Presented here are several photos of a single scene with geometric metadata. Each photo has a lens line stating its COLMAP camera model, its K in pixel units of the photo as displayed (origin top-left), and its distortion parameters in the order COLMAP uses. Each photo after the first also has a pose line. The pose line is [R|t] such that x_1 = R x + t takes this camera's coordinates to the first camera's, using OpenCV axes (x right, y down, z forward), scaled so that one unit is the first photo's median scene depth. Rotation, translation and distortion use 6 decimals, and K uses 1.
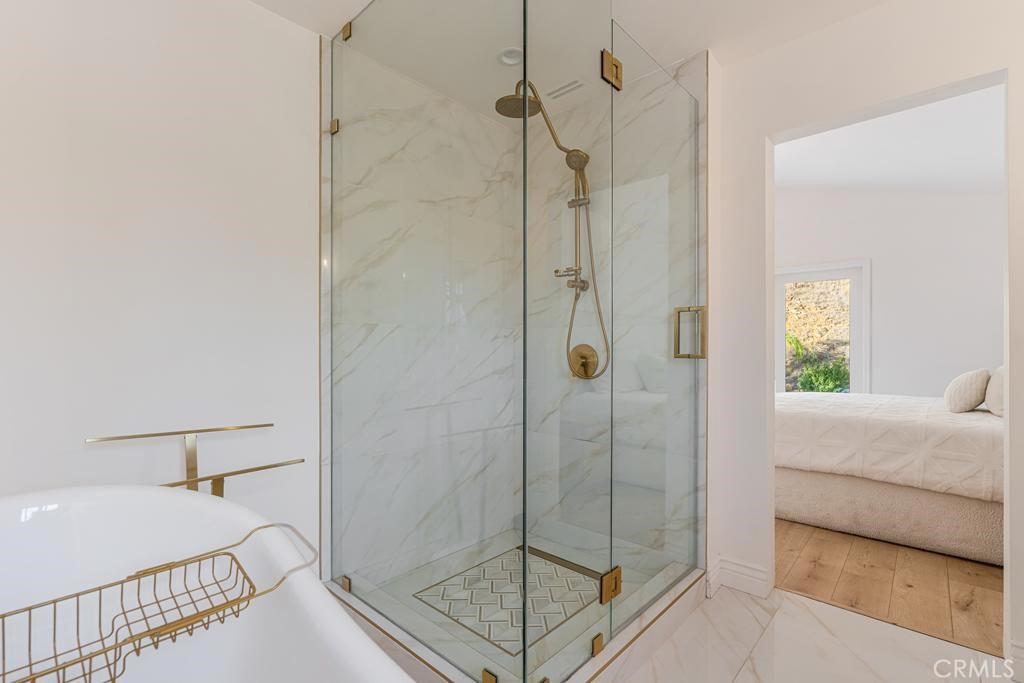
lens RADIAL K [[471.1, 0, 506.9], [0, 471.1, 346.2], [0, 0, 1]] dist [-0.006168, 0.001153]
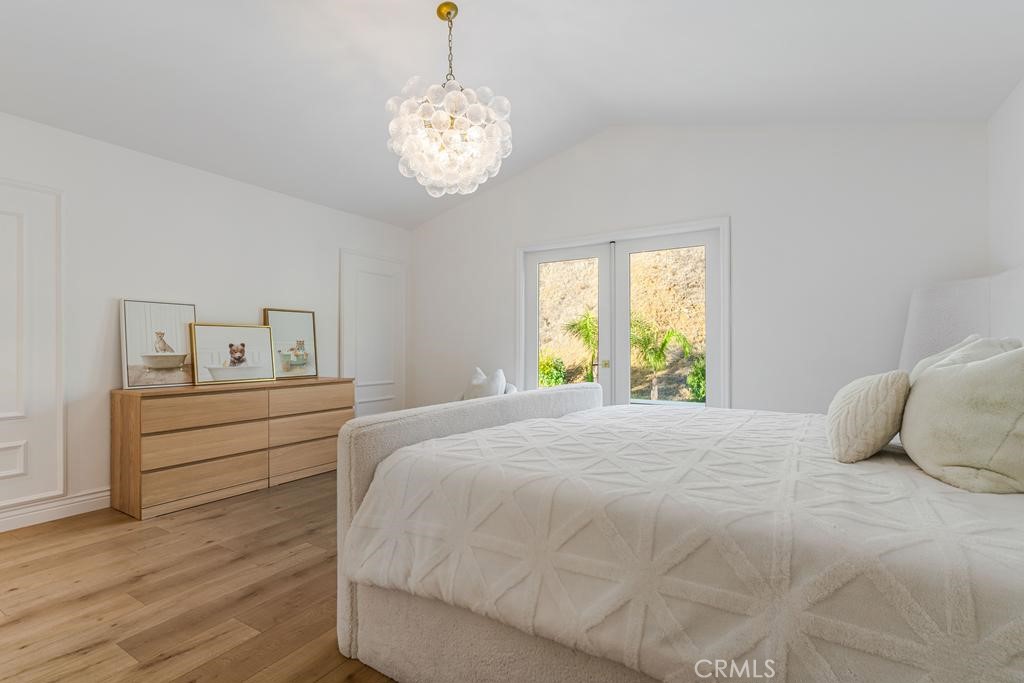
lens RADIAL K [[471.1, 0, 516.1], [0, 471.1, 344.0], [0, 0, 1]] dist [-0.006168, 0.001153]
pose [[0.982767, -0.004277, 0.184799, 0.522835], [0.005559, 0.999964, -0.006420, 0.021142], [-0.184765, 0.007337, 0.982755, 0.577070]]
